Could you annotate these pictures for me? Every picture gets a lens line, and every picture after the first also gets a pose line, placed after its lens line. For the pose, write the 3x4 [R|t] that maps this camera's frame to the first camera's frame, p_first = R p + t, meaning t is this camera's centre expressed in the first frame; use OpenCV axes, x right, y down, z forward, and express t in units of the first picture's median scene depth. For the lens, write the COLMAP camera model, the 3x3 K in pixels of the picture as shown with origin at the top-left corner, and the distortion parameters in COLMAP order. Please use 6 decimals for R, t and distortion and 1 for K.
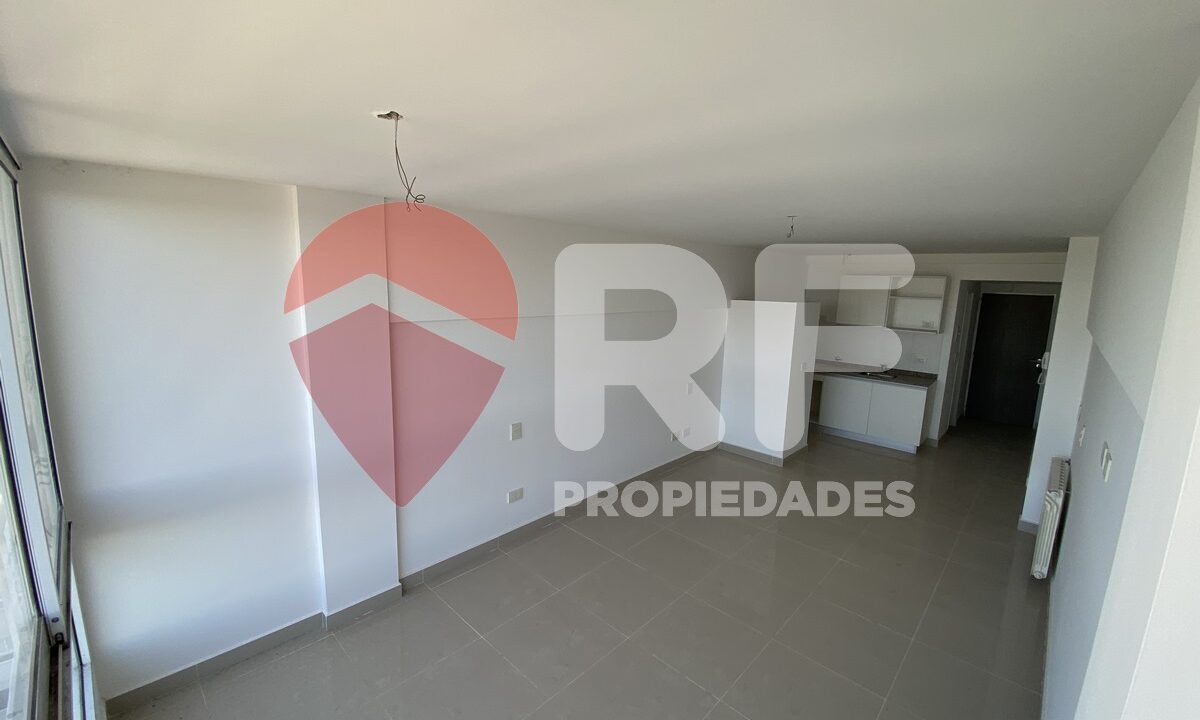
lens RADIAL K [[483.4, 0, 609.8], [0, 483.4, 356.4], [0, 0, 1]] dist [0.000411, -0.016535]
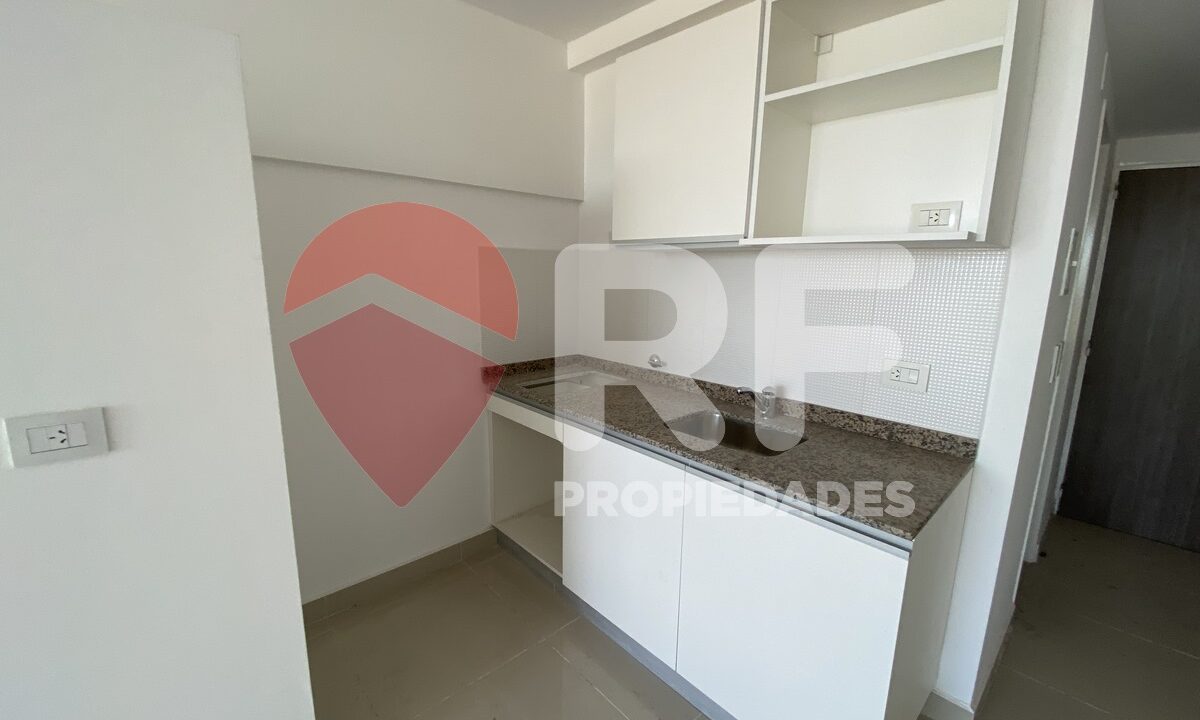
lens RADIAL K [[464.8, 0, 603.0], [0, 464.8, 354.6], [0, 0, 1]] dist [-0.000281, -0.006437]
pose [[0.995692, -0.001970, -0.092705, 0.511556], [0.002779, 0.999959, 0.008601, -0.003297], [0.092685, -0.008822, 0.995656, 0.746583]]
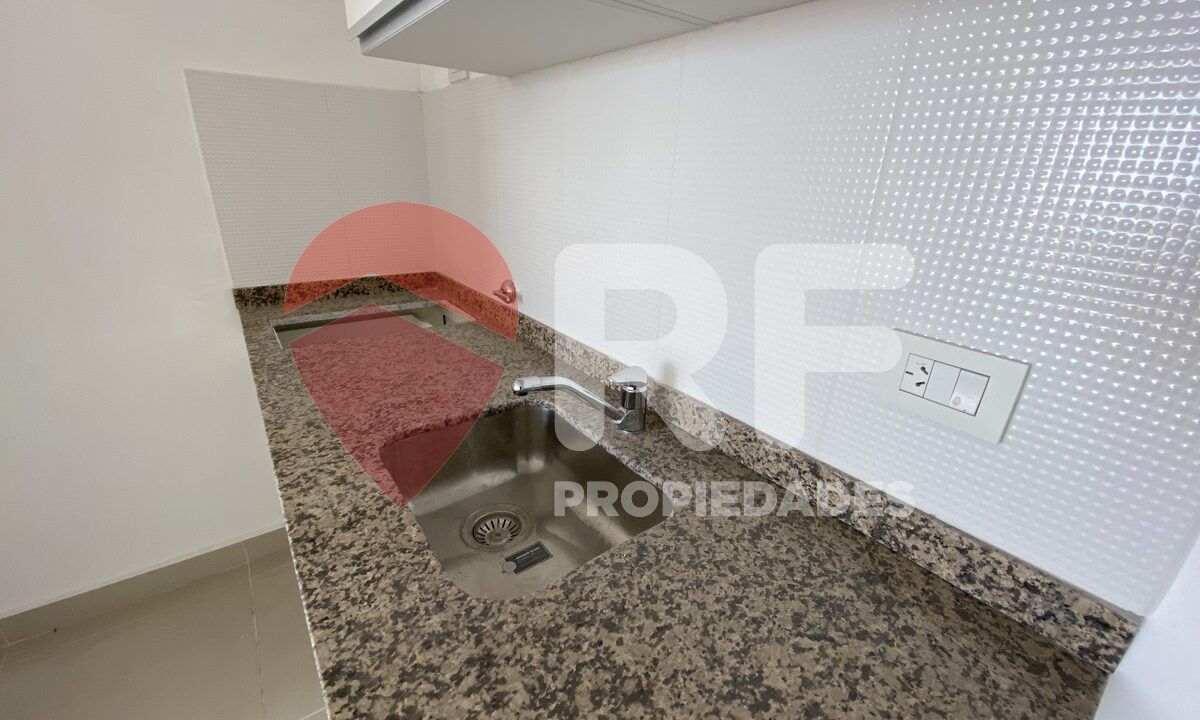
lens RADIAL K [[487.8, 0, 600.0], [0, 487.8, 360.0], [0, 0, 1]] dist [0.031636, -0.022790]
pose [[0.985982, 0.065302, -0.153544, 0.590494], [-0.034638, 0.980294, 0.194486, -0.008647], [0.163218, -0.186441, 0.968814, 0.892411]]
